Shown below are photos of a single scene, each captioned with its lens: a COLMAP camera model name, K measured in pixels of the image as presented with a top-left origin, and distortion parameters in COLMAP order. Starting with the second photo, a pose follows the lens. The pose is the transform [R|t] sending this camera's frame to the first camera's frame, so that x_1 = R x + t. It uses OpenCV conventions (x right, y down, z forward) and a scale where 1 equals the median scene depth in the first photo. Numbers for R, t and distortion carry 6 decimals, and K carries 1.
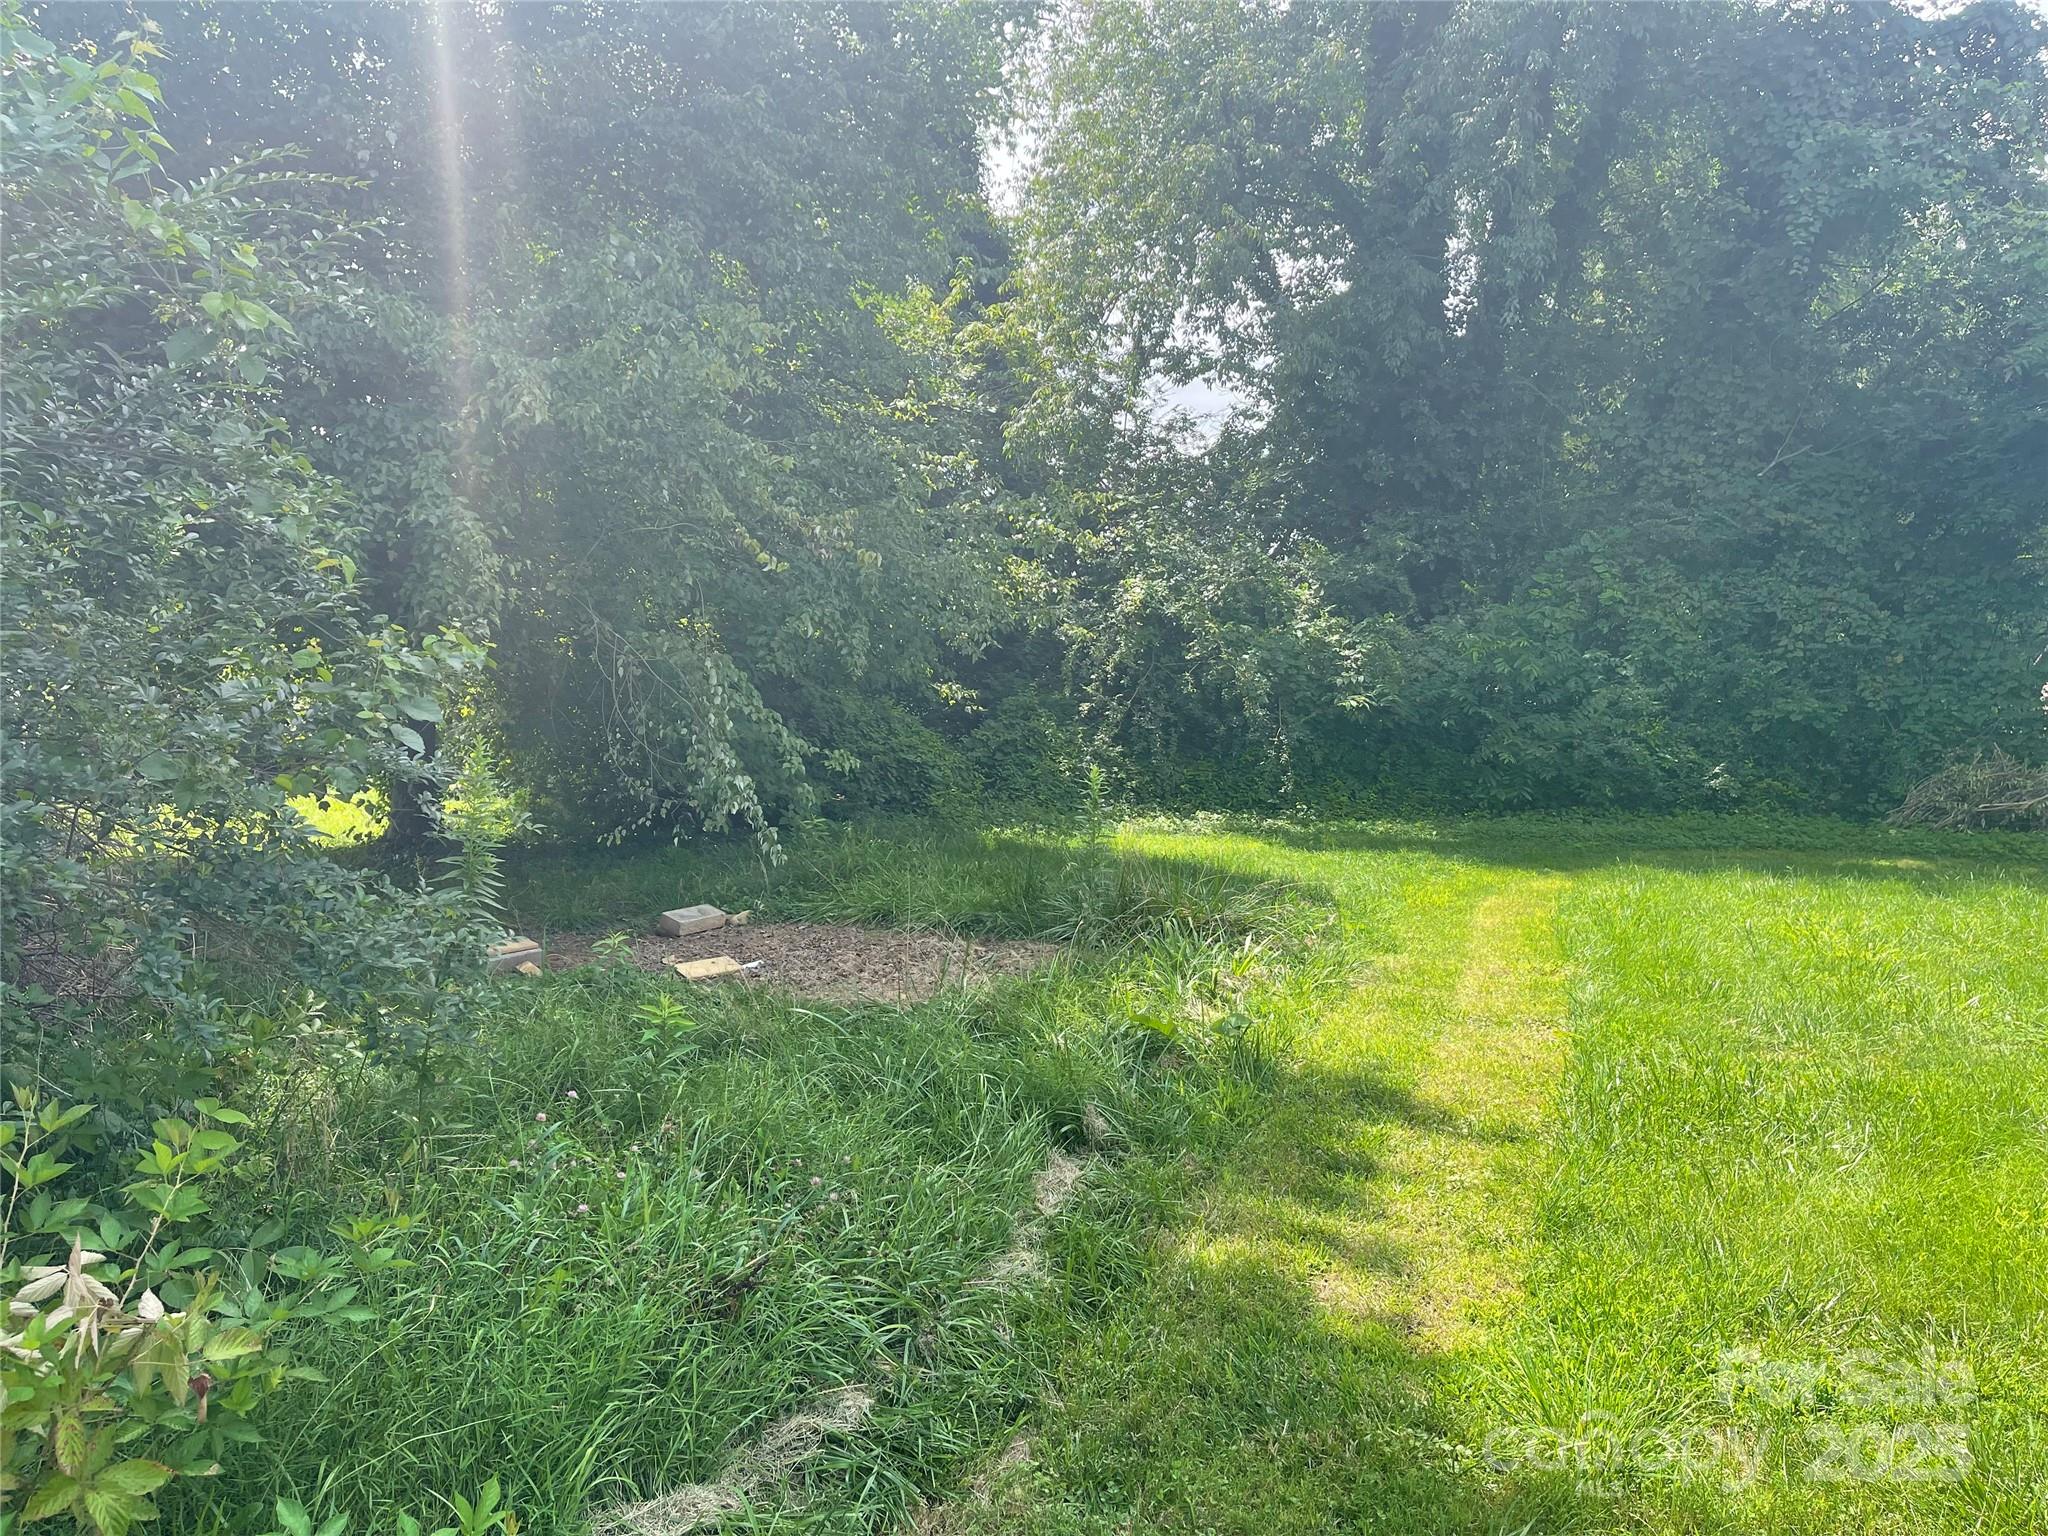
lens RADIAL K [[1484.2, 0, 1024.0], [0, 1484.2, 768.0], [0, 0, 1]] dist [0.048336, -0.000526]
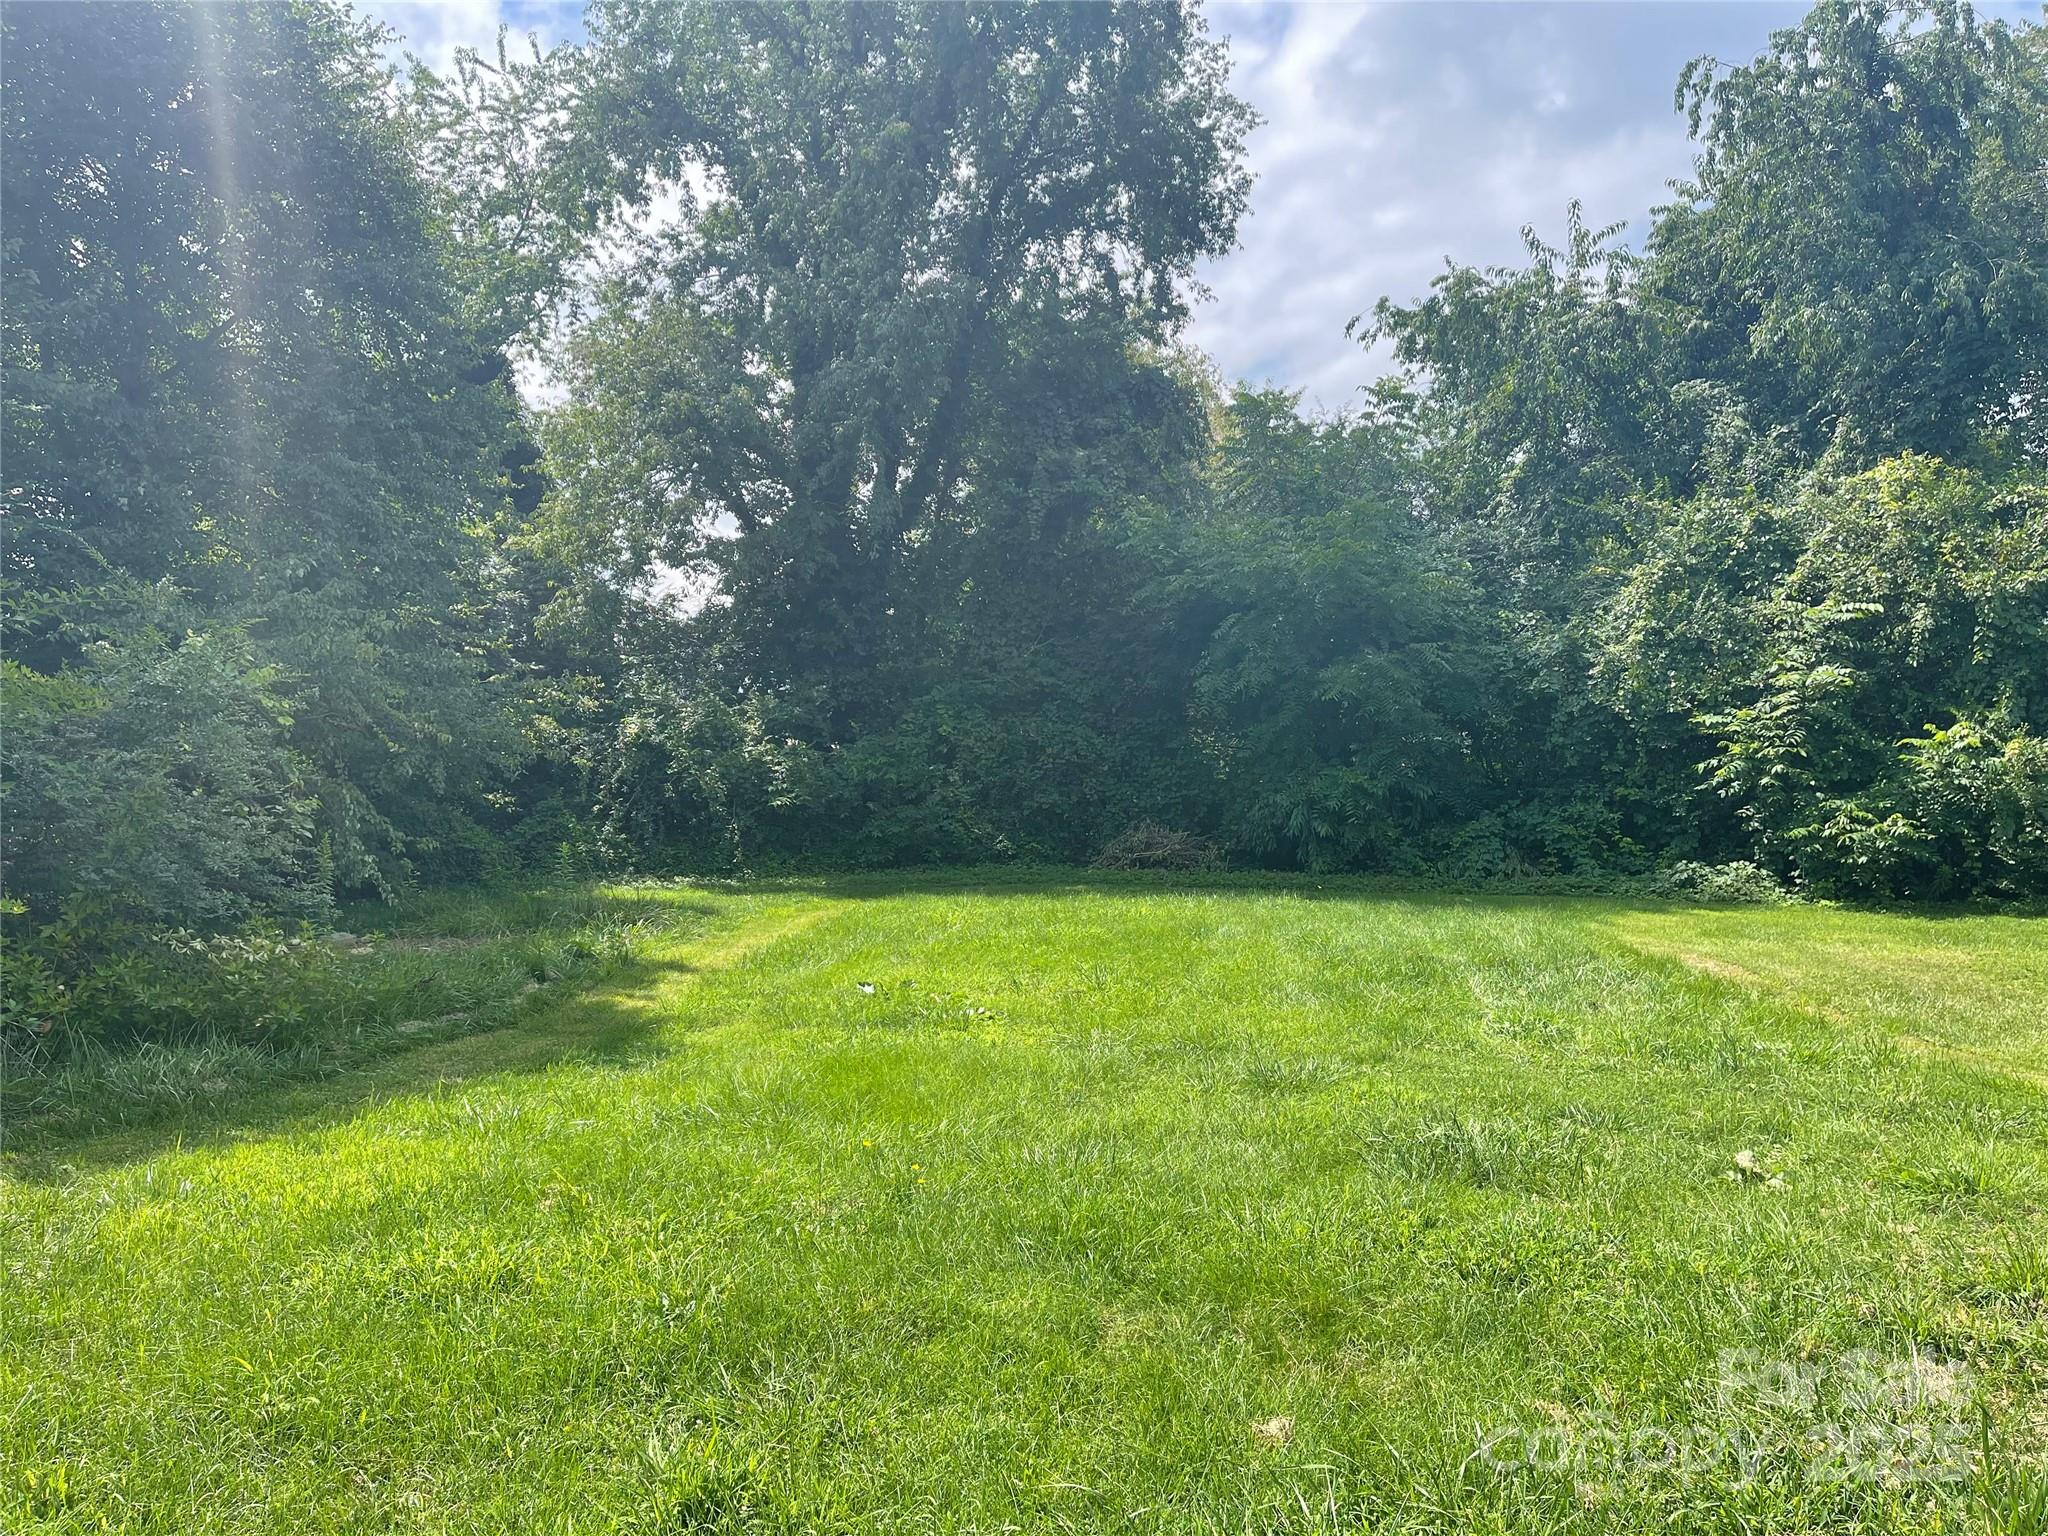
lens RADIAL K [[1484.2, 0, 1024.0], [0, 1484.2, 768.0], [0, 0, 1]] dist [0.048336, -0.000526]
pose [[0.959310, -0.015302, 0.281939, 0.032527], [0.032487, 0.997881, -0.056378, 0.015583], [-0.280479, 0.063244, 0.957775, -0.505708]]
